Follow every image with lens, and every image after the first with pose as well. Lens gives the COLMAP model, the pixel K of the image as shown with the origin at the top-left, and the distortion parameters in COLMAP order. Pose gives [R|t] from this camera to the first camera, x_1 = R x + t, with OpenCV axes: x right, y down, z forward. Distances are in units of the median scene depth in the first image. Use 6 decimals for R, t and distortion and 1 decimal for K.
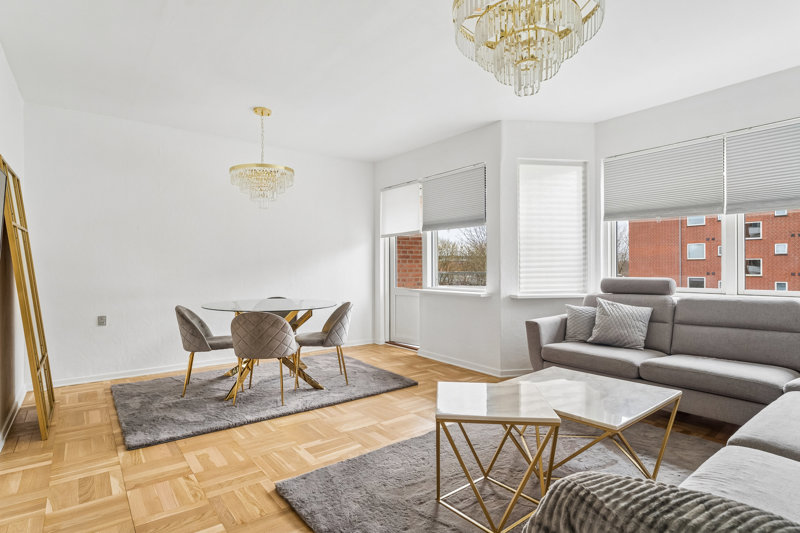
lens RADIAL K [[423.8, 0, 404.2], [0, 423.8, 273.6], [0, 0, 1]] dist [0.006709, 0.000203]
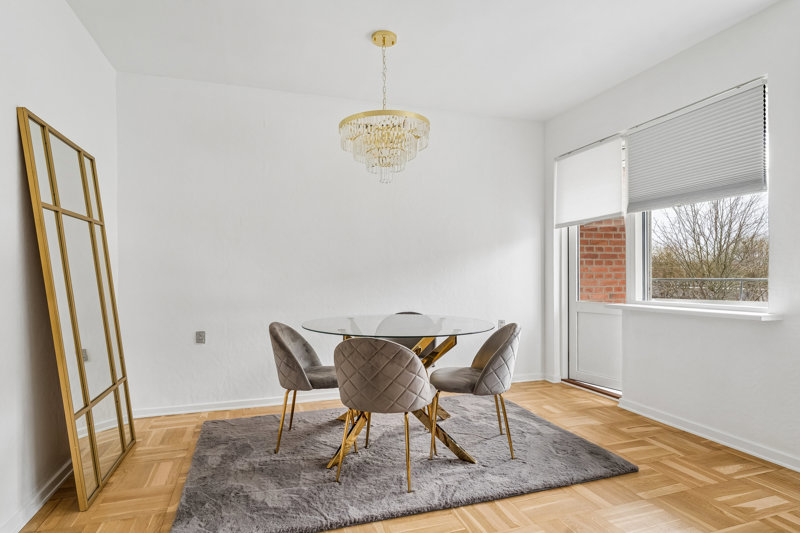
lens RADIAL K [[437.9, 0, 404.7], [0, 437.9, 273.3], [0, 0, 1]] dist [0.007277, -0.003368]
pose [[0.943611, -0.006291, -0.330998, -0.069638], [-0.001910, 0.999699, -0.024444, 0.009197], [0.331052, 0.023697, 0.943315, 0.340312]]
